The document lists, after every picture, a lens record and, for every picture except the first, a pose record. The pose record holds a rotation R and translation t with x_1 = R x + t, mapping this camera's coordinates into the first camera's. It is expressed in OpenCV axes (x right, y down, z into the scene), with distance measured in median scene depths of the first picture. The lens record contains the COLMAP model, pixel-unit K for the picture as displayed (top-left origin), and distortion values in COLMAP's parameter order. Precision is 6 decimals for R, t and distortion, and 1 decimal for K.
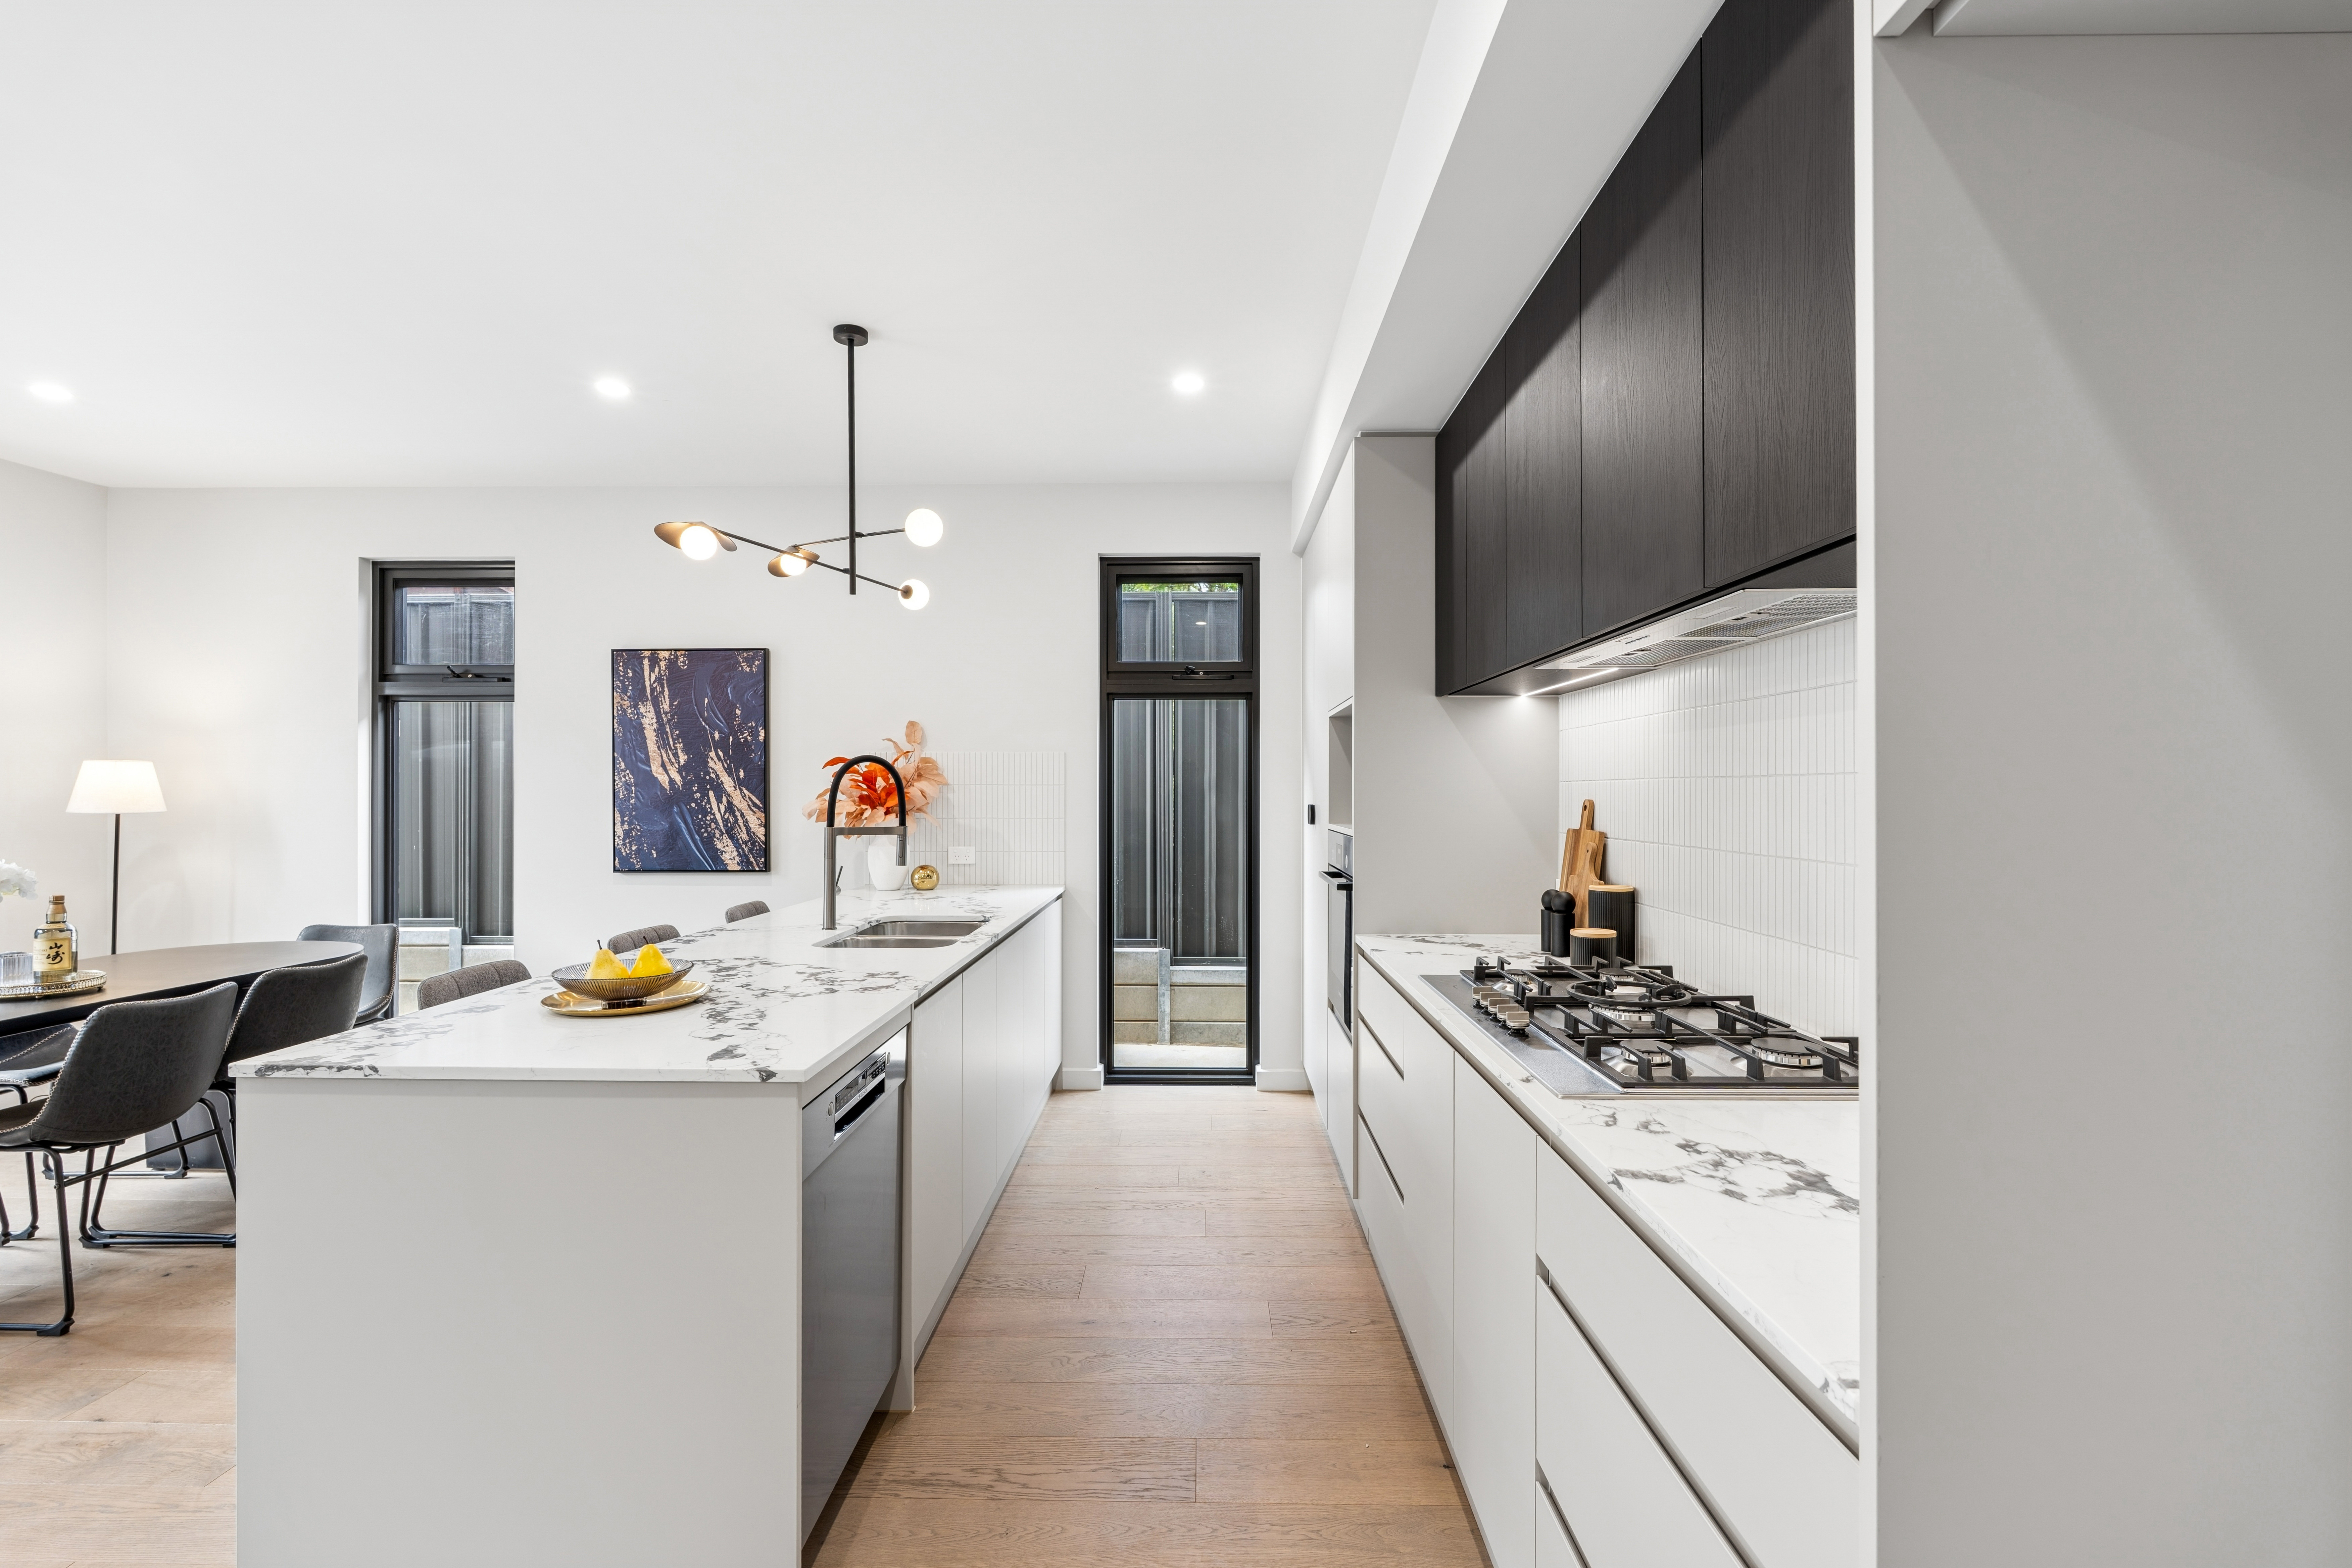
lens RADIAL K [[1022.1, 0, 1175.8], [0, 1022.1, 789.4], [0, 0, 1]] dist [-0.006332, 0.000563]
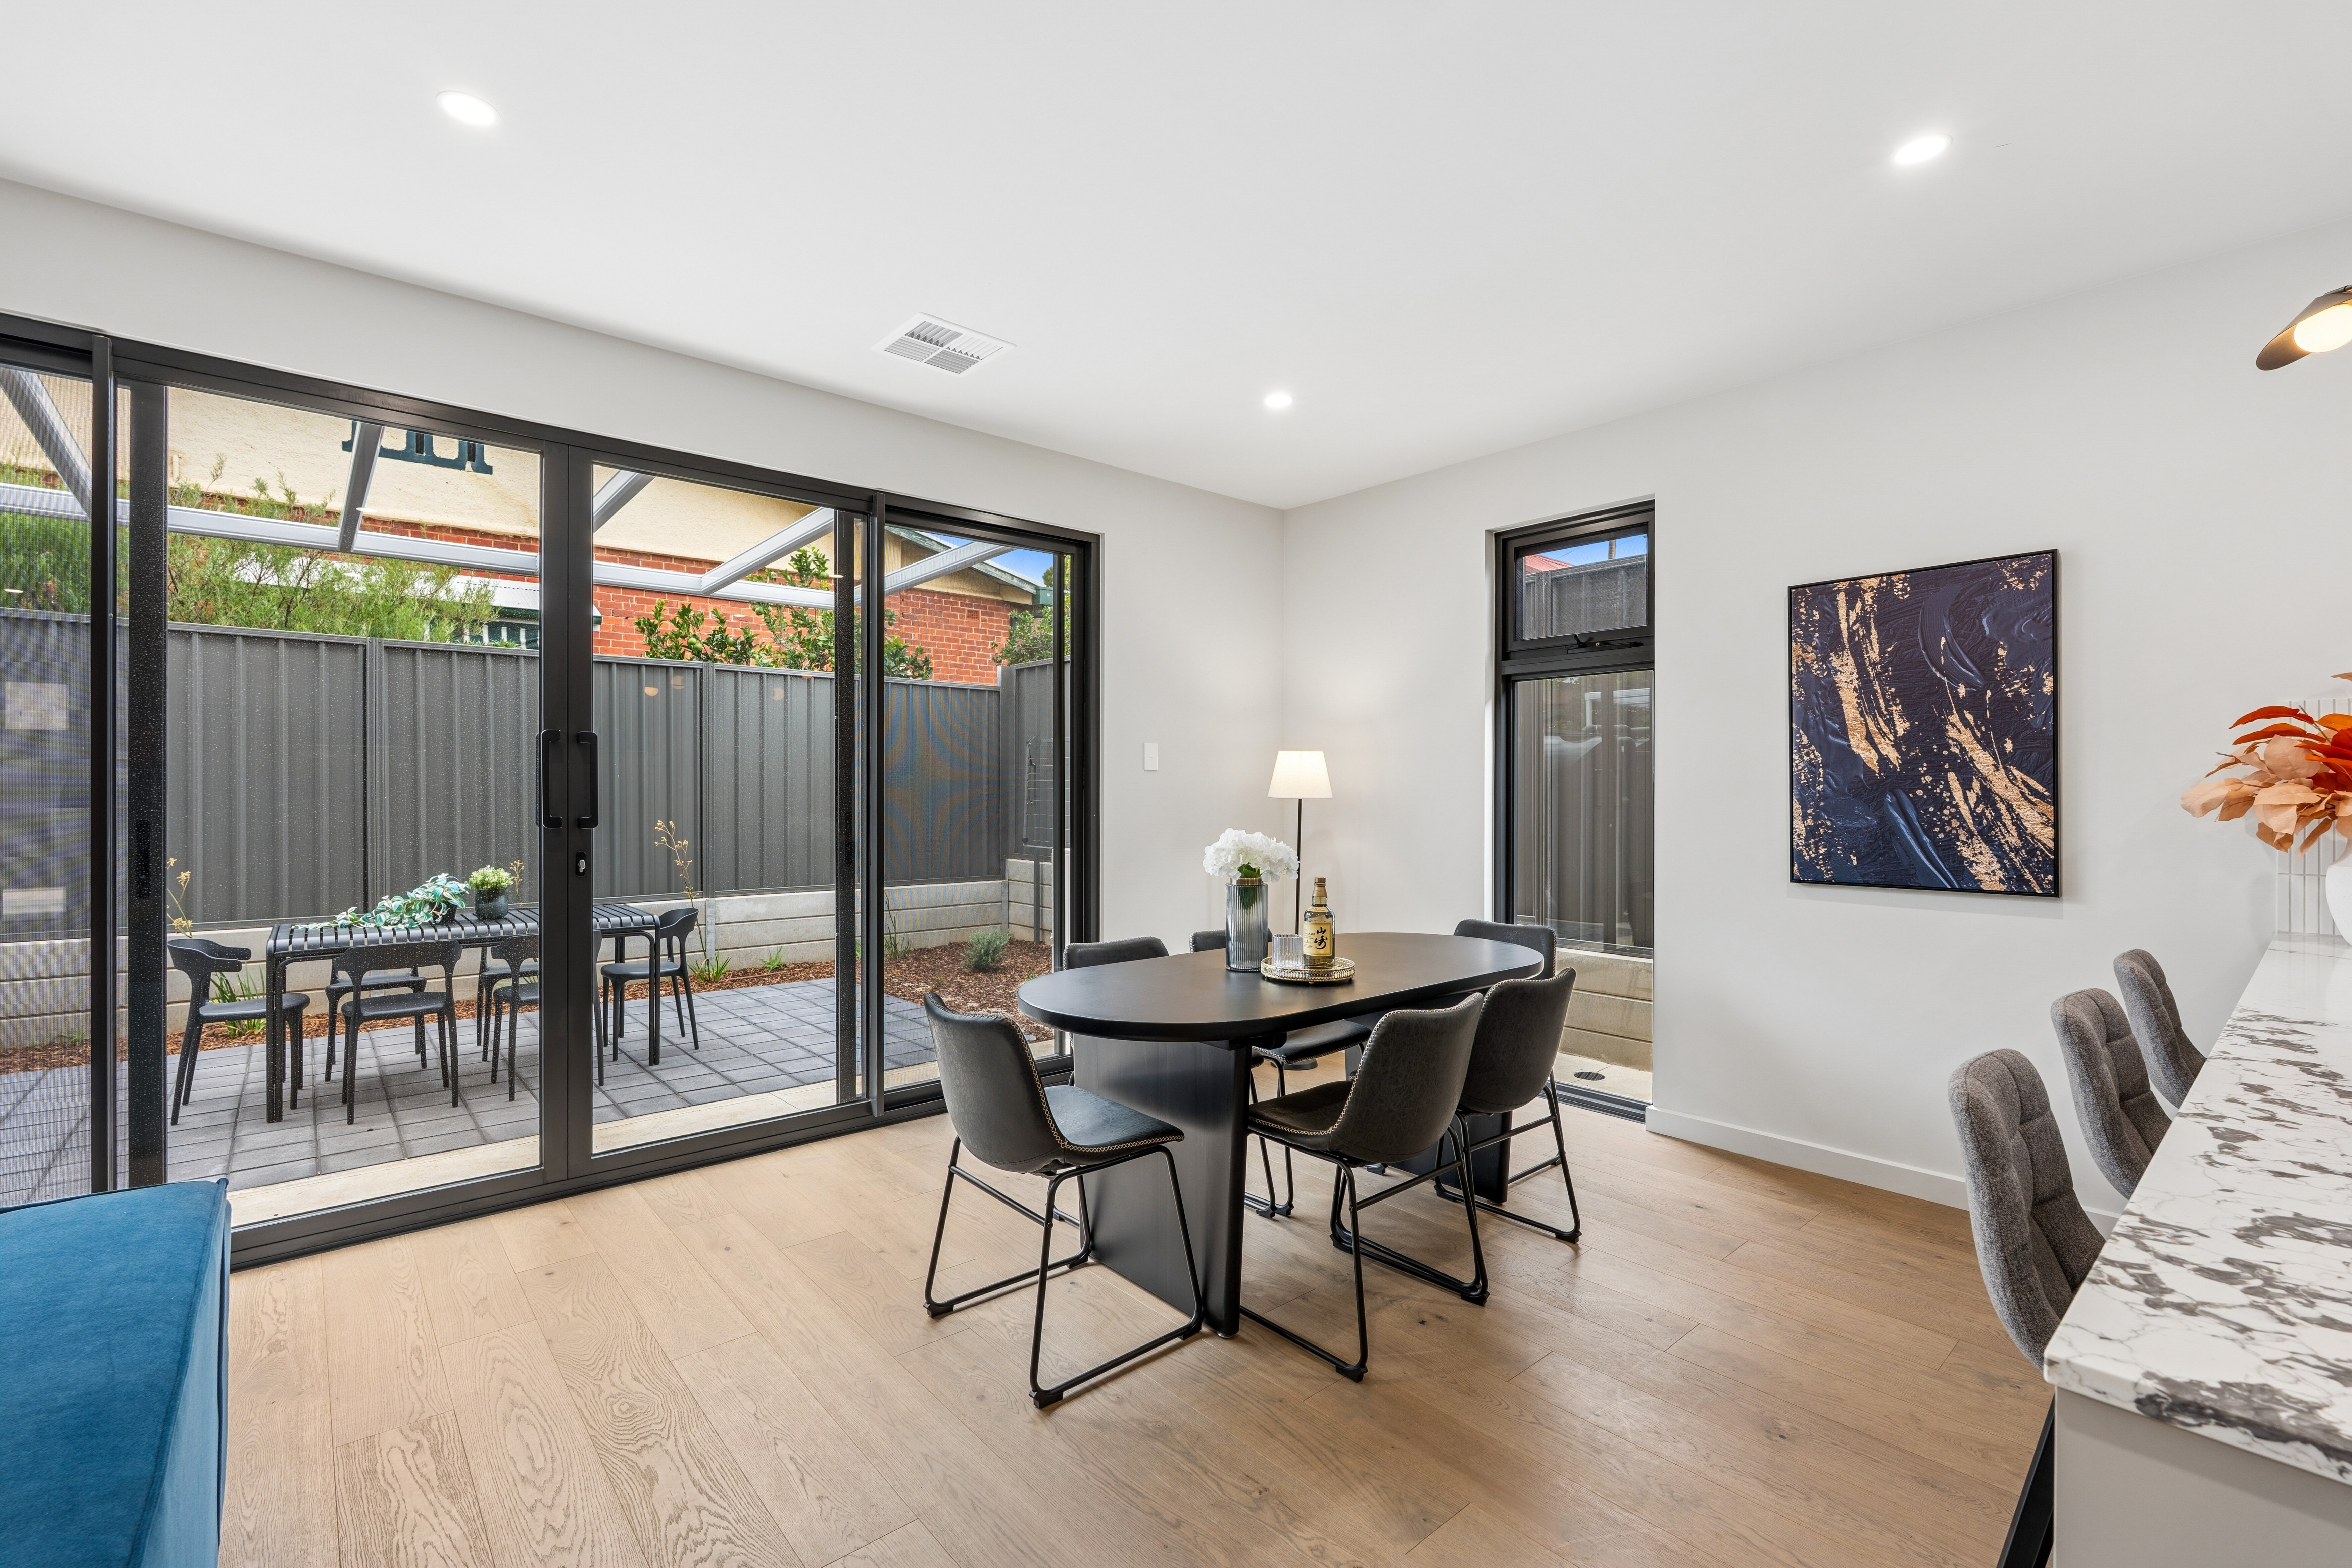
lens RADIAL K [[1022.1, 0, 1175.1], [0, 1022.1, 790.7], [0, 0, 1]] dist [-0.006332, 0.000563]
pose [[0.667238, 0.000098, -0.744845, -0.293965], [-0.000222, 1.000000, -0.000067, 0.014039], [0.744845, 0.000210, 0.667238, 0.156892]]
